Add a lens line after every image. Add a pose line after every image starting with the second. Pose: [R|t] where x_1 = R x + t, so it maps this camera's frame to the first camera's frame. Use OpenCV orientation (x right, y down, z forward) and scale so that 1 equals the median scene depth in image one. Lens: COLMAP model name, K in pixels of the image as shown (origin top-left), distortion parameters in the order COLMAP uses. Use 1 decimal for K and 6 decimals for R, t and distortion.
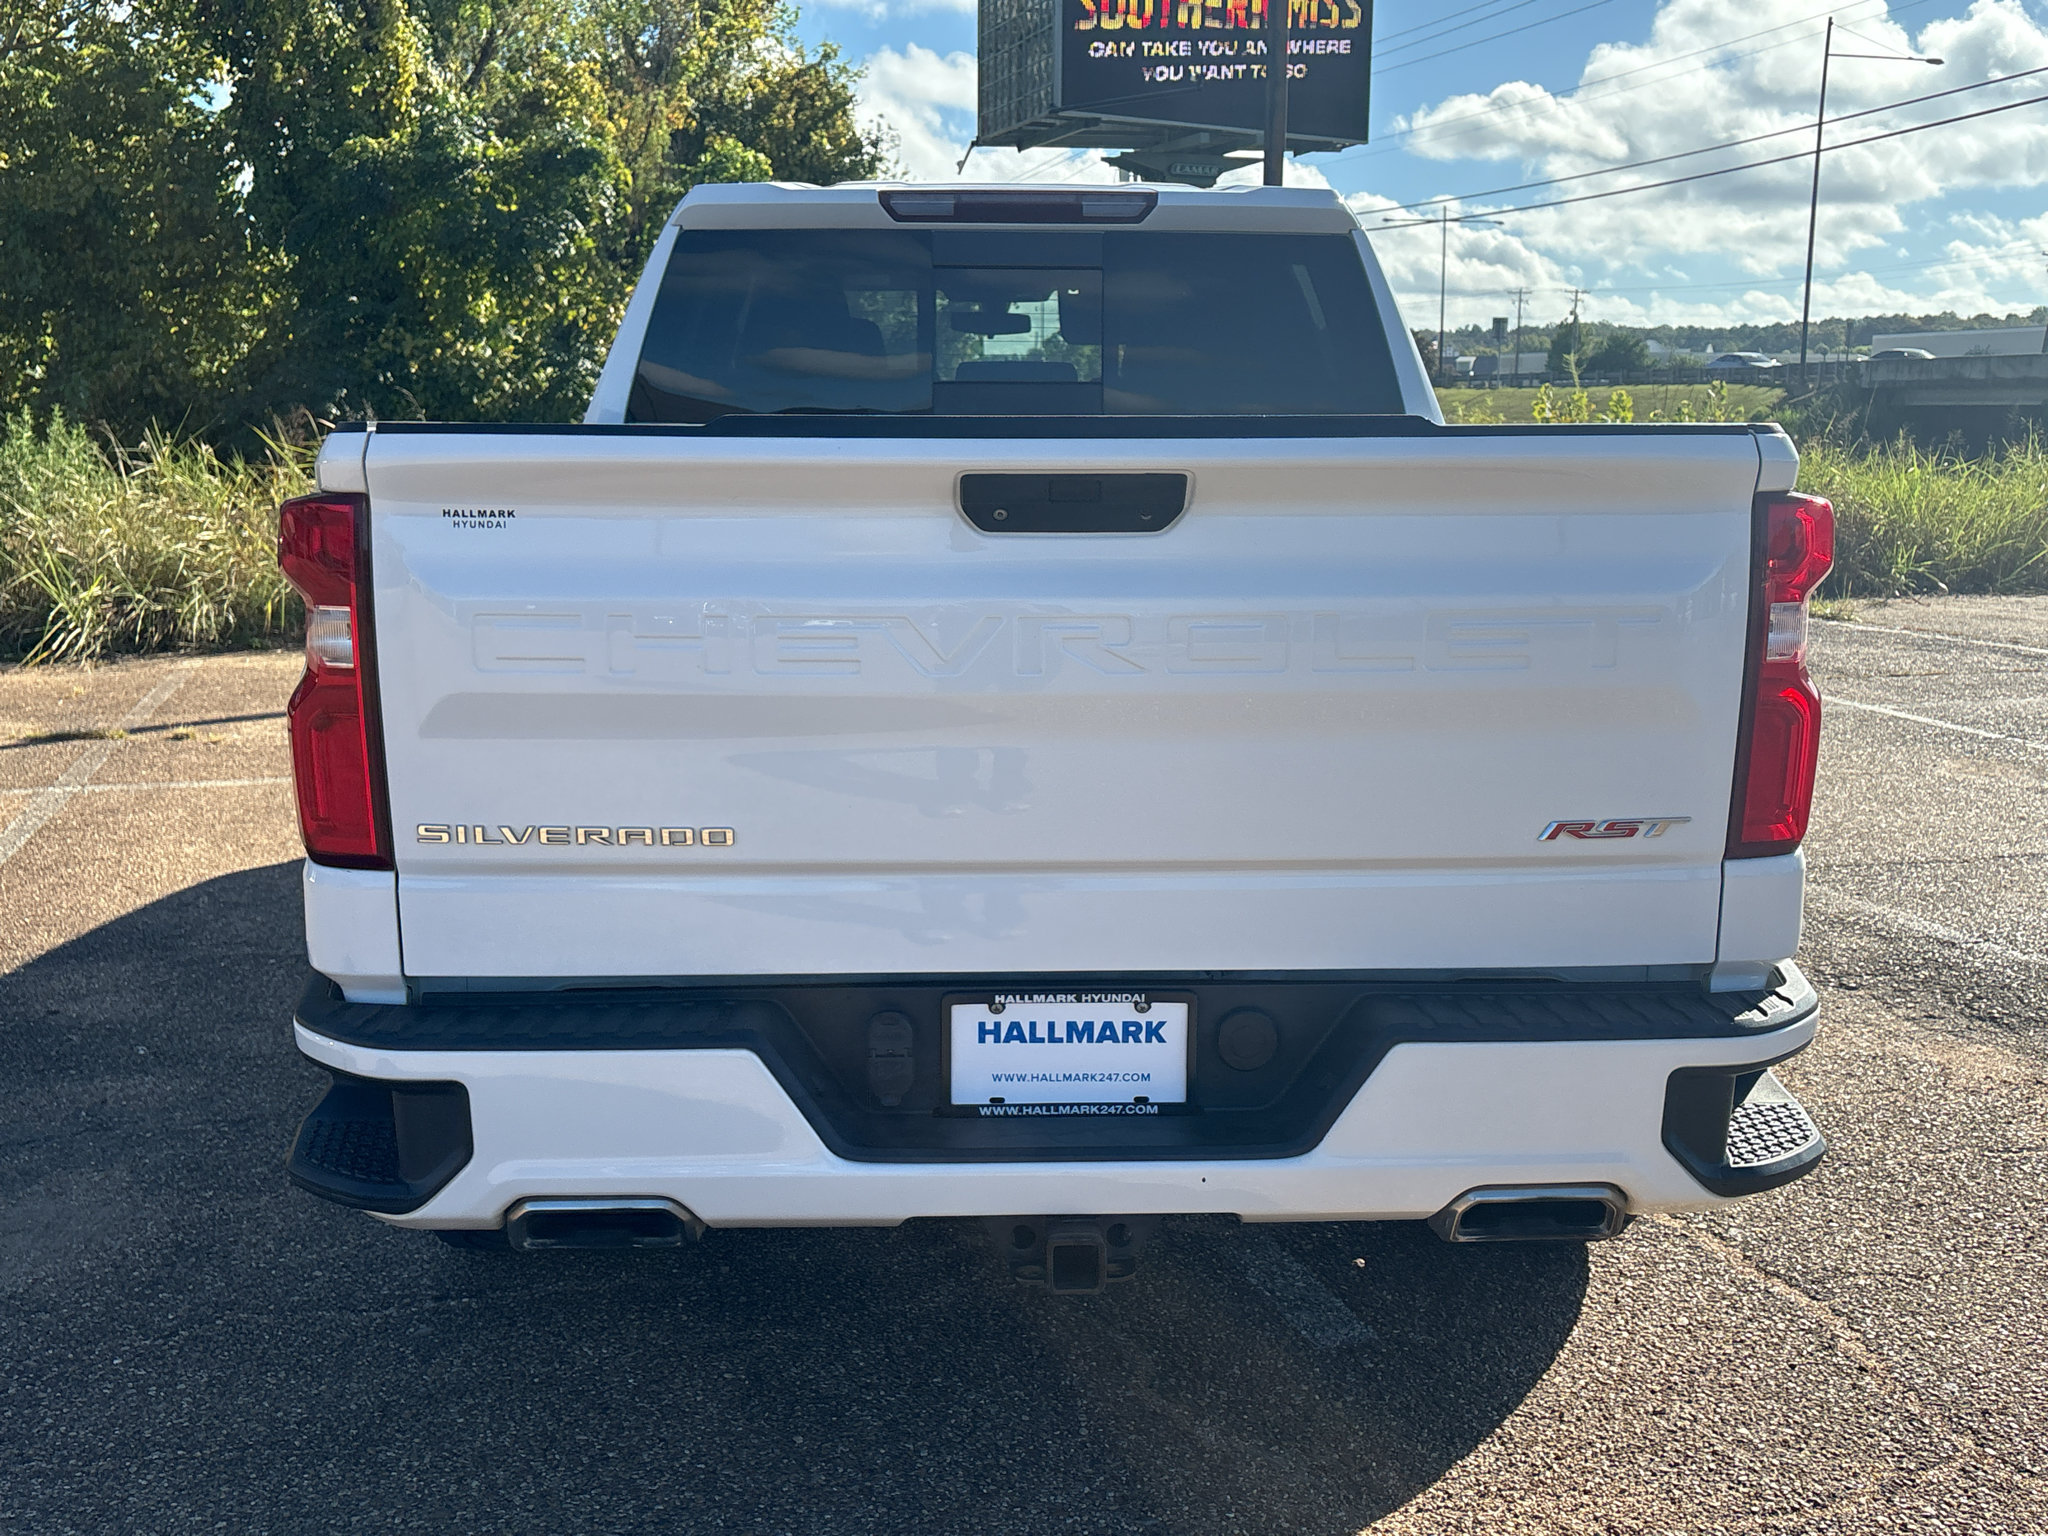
lens RADIAL K [[2044.3, 0, 1028.0], [0, 2044.3, 738.7], [0, 0, 1]] dist [0.059854, 0.033098]
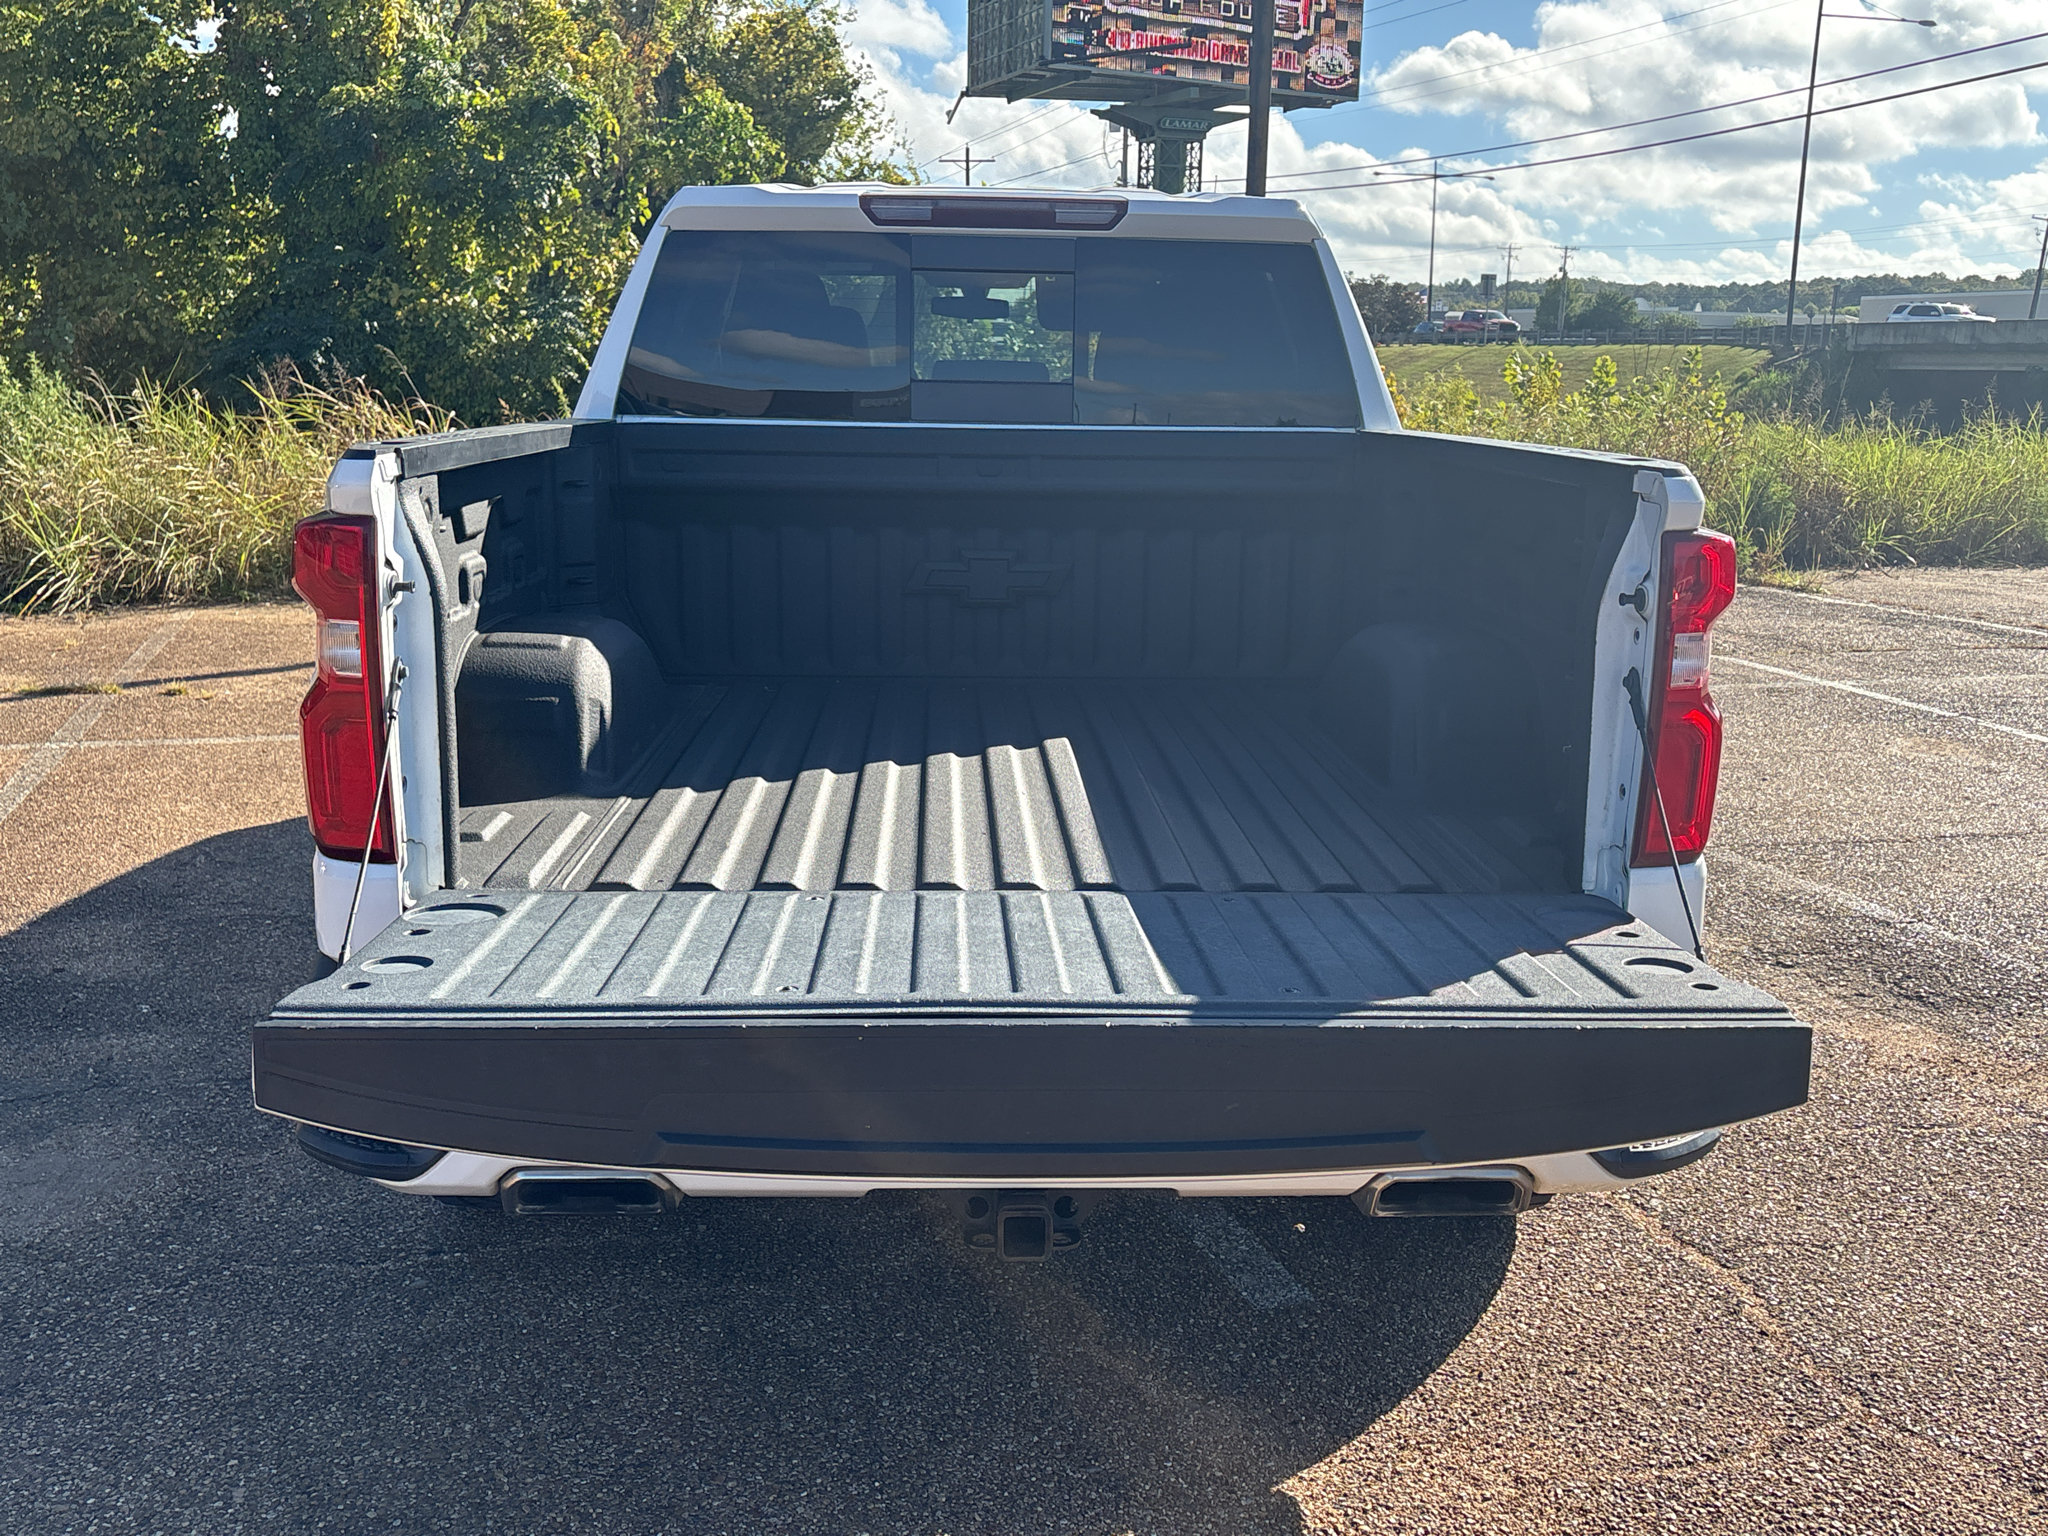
lens RADIAL K [[2036.4, 0, 1024.0], [0, 2036.4, 768.0], [0, 0, 1]] dist [0.068223, 0.033659]
pose [[0.999878, 0.014154, 0.006671, 0.007295], [-0.014411, 0.999089, 0.040168, -0.021293], [-0.006096, -0.040259, 0.999171, -0.042549]]
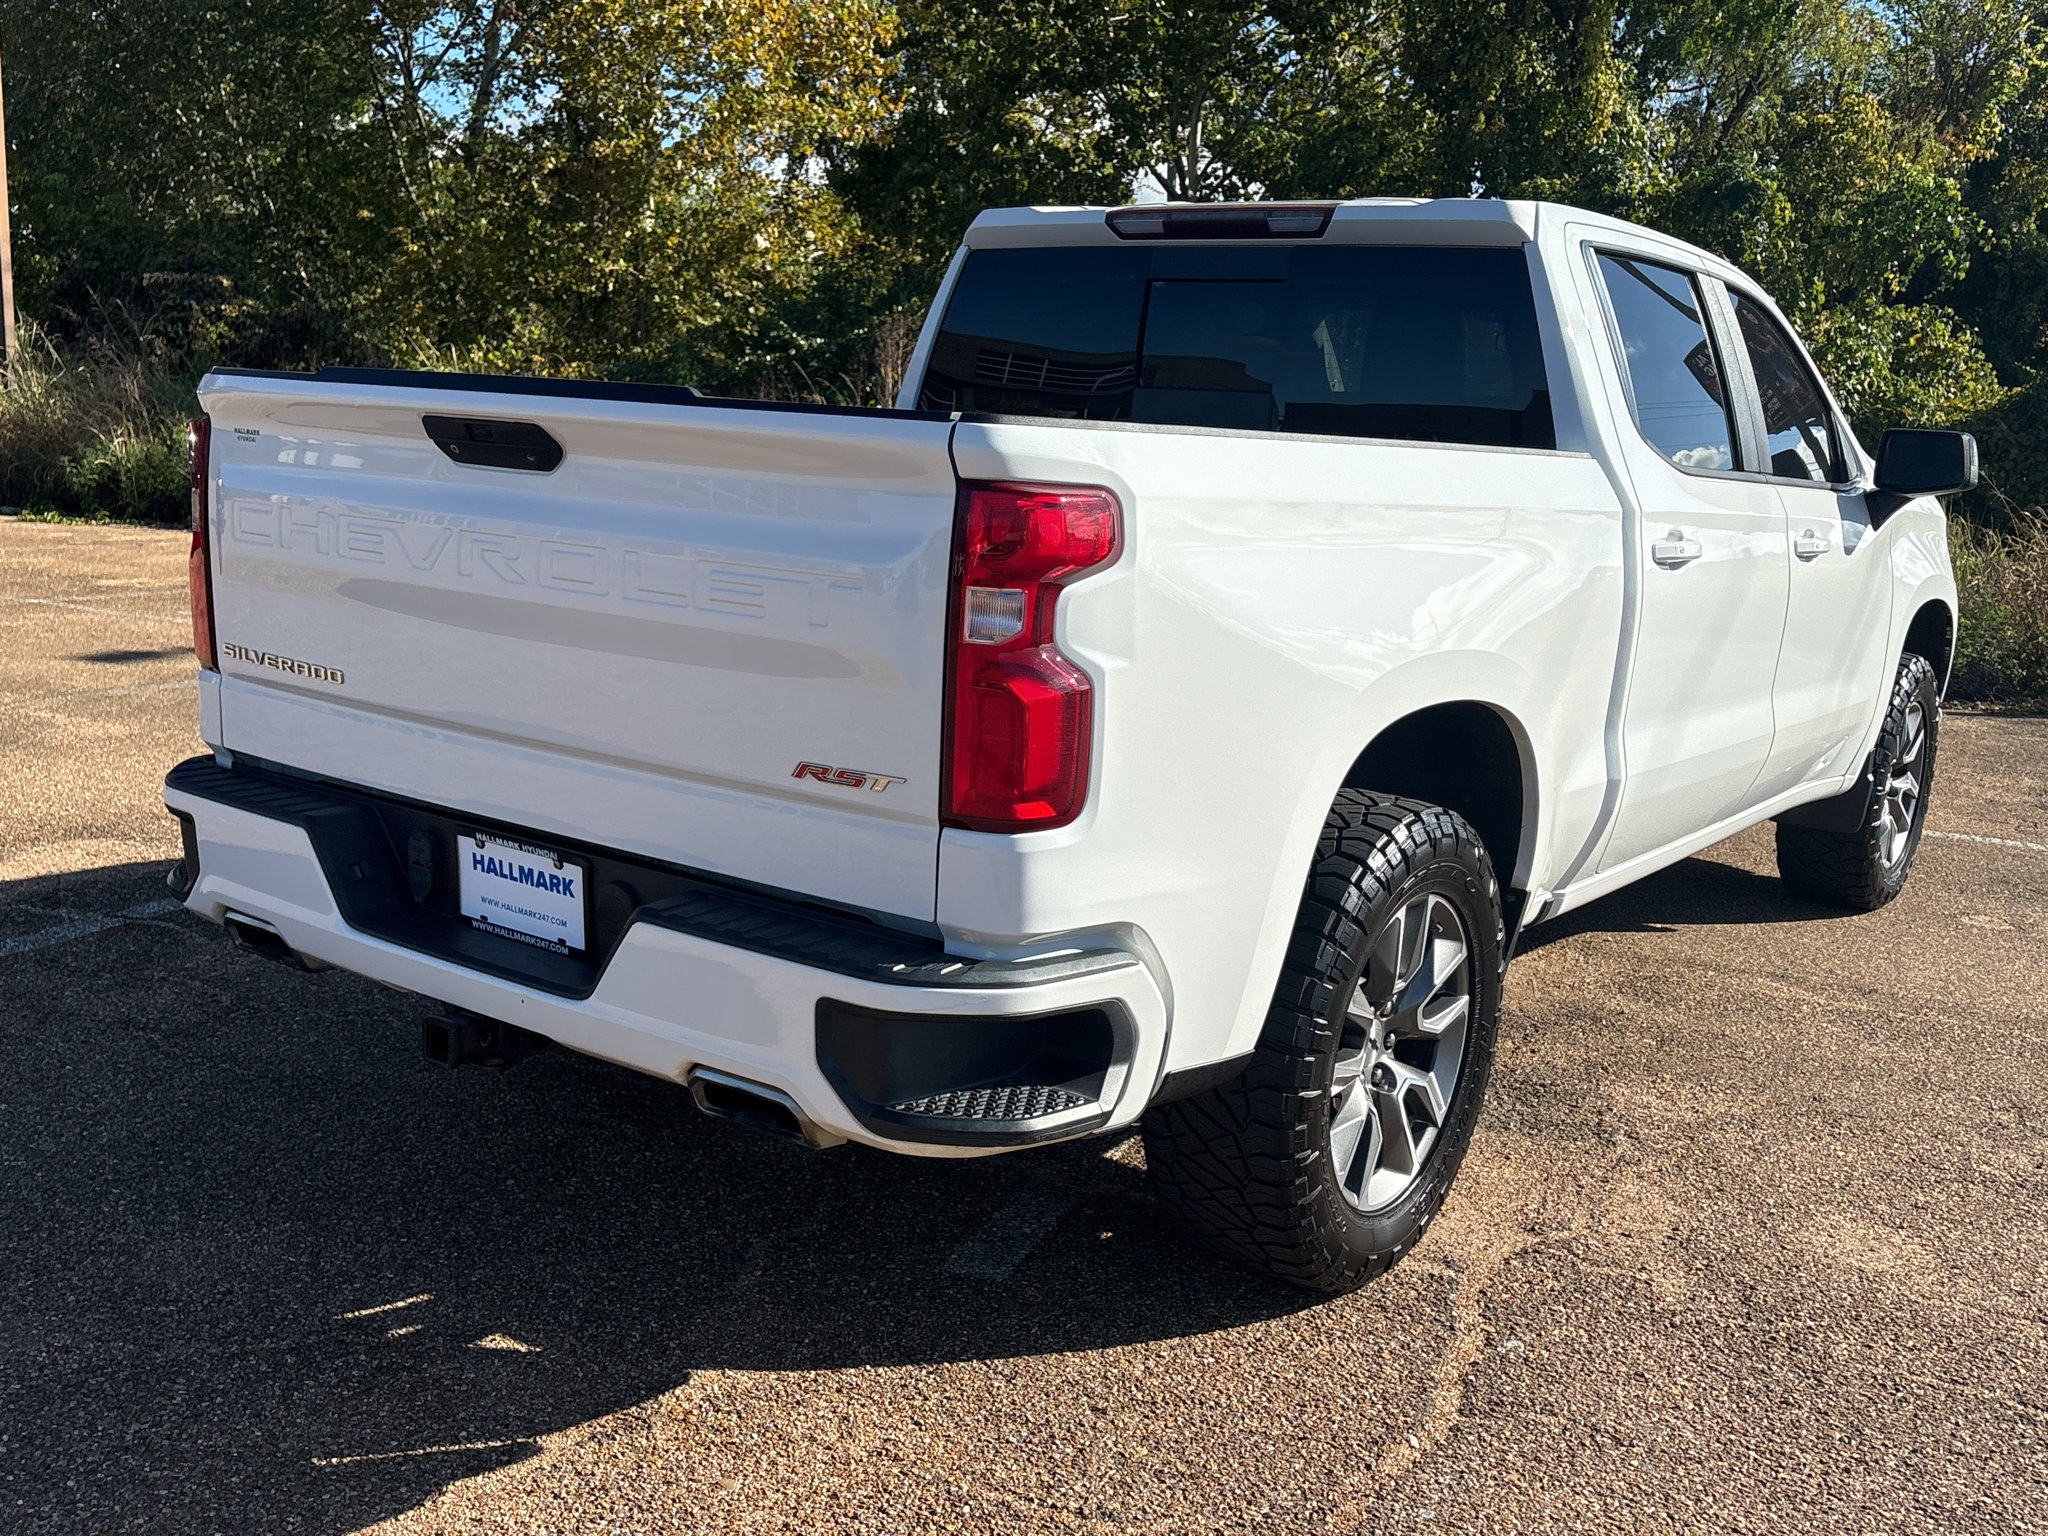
lens RADIAL K [[2112.1, 0, 1063.9], [0, 2112.1, 767.4], [0, 0, 1]] dist [0.003556, 0.001546]
pose [[0.773852, 0.148915, -0.615612, 0.691721], [-0.156432, 0.986793, 0.042060, -0.017256], [0.613745, 0.063753, 0.786926, 0.123159]]
